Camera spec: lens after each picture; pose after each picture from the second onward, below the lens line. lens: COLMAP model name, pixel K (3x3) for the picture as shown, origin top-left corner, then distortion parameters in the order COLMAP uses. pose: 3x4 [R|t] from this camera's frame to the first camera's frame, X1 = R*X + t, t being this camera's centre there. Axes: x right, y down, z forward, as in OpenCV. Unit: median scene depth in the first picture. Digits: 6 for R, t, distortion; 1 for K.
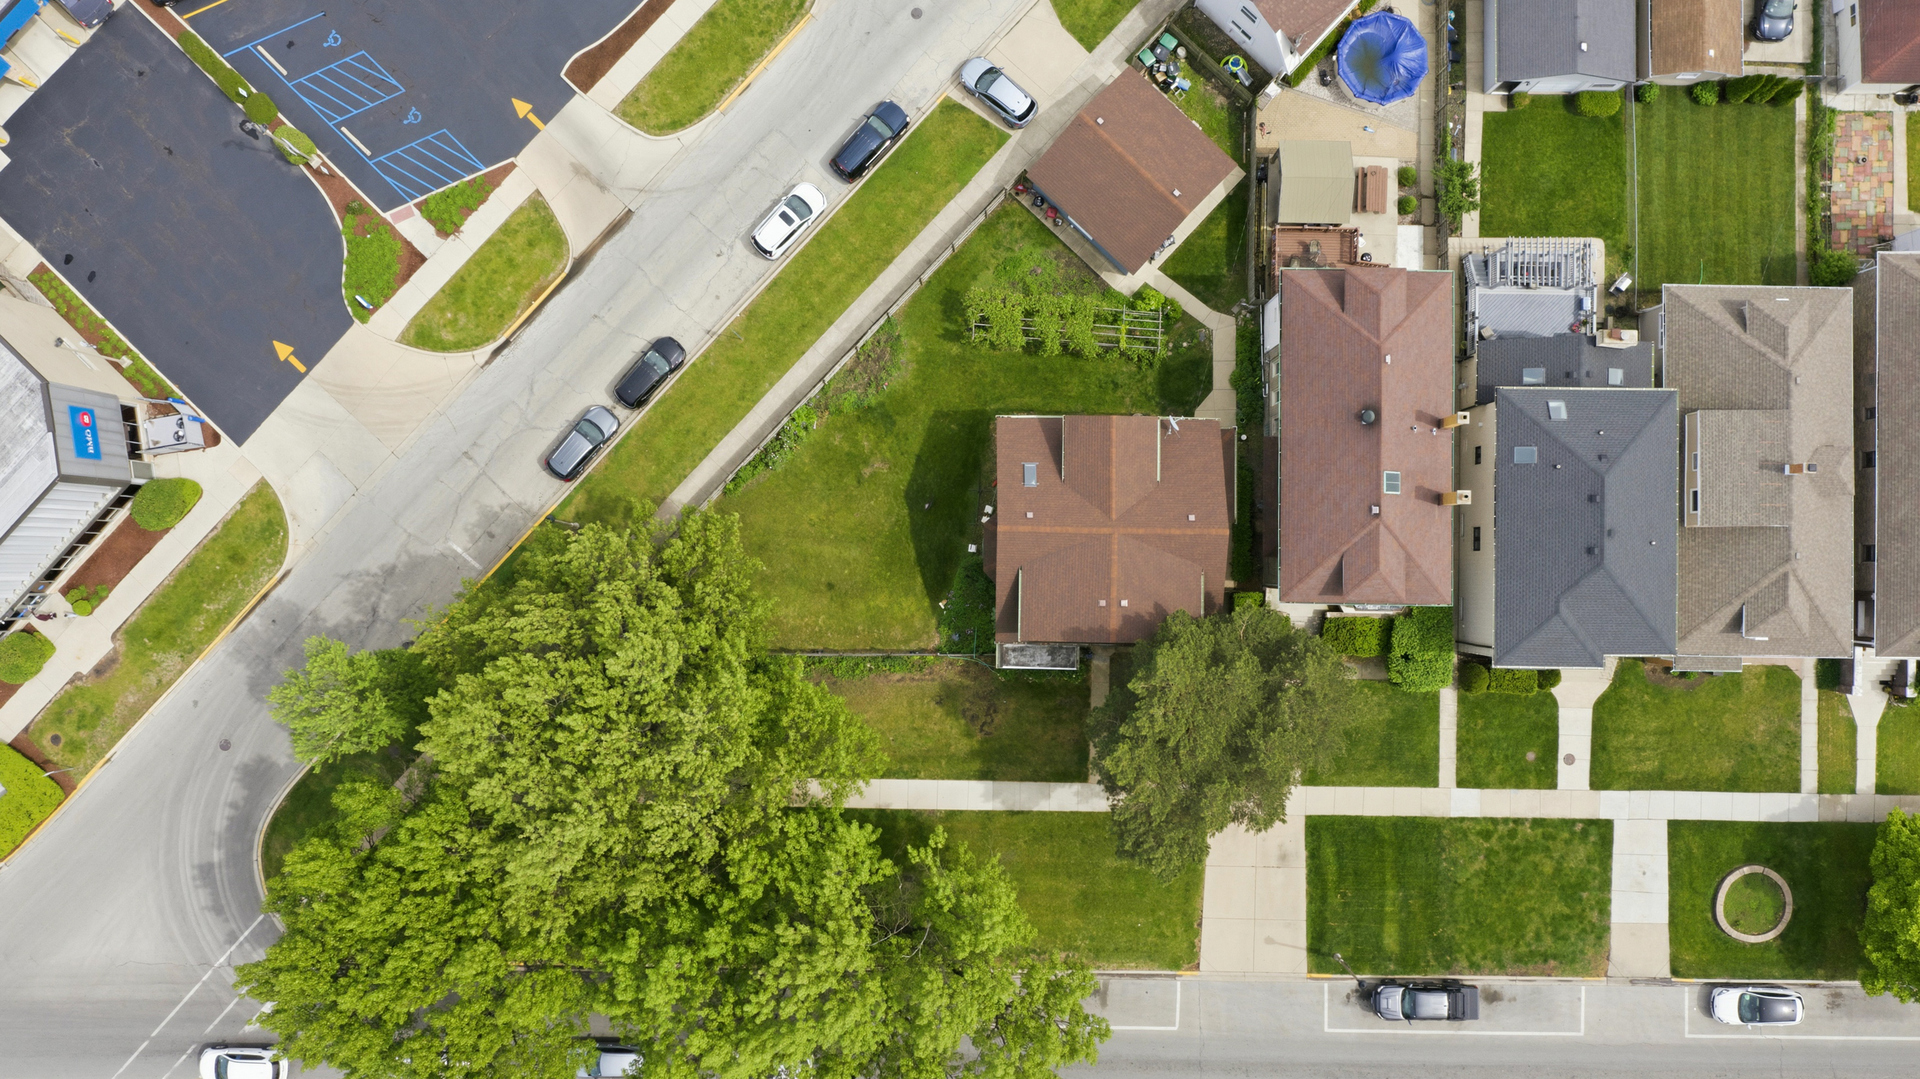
lens RADIAL K [[1520.6, 0, 959.3], [0, 1520.6, 534.3], [0, 0, 1]] dist [-0.009146, 0.003518]
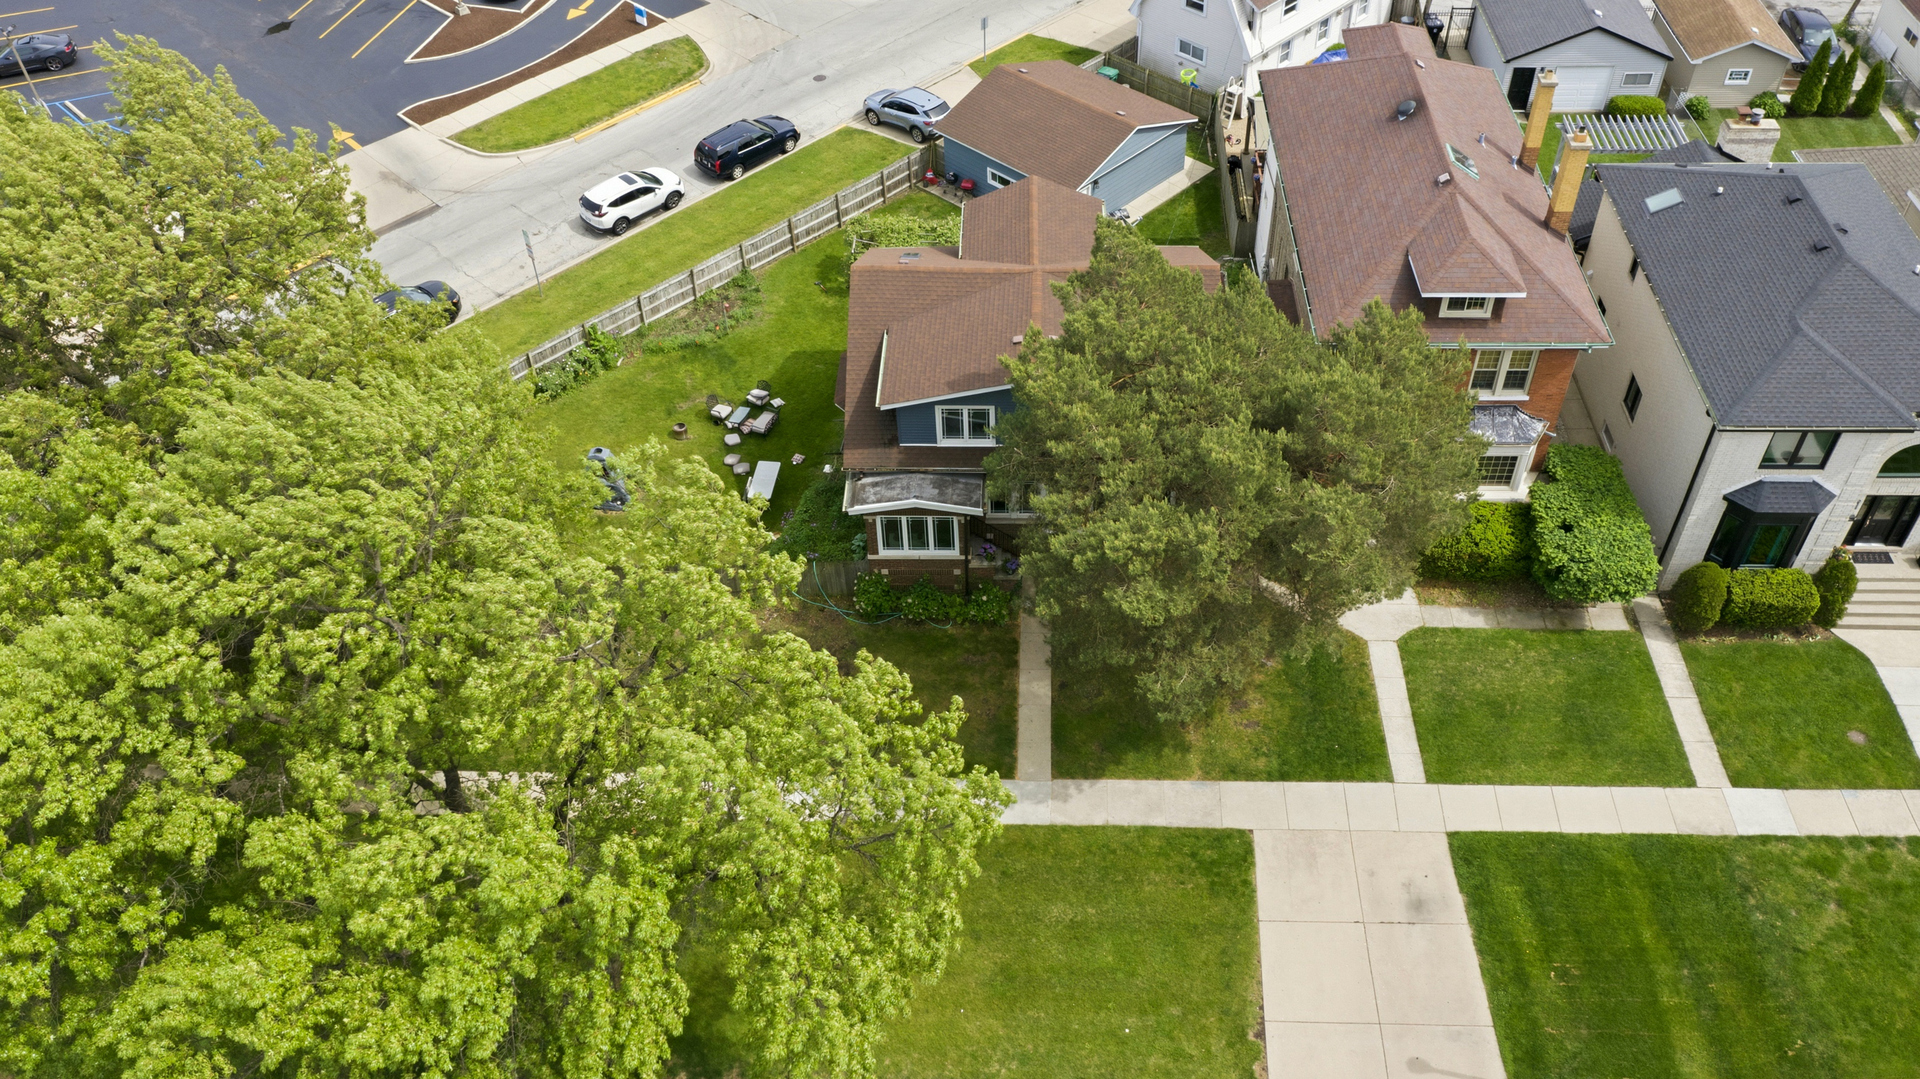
lens RADIAL K [[1520.6, 0, 960.6], [0, 1520.6, 541.5], [0, 0, 1]] dist [-0.009146, 0.003518]
pose [[0.999537, -0.000092, -0.030415, 0.082014], [-0.020725, 0.729842, -0.683302, 0.461447], [0.022261, 0.683616, 0.729502, 0.562480]]
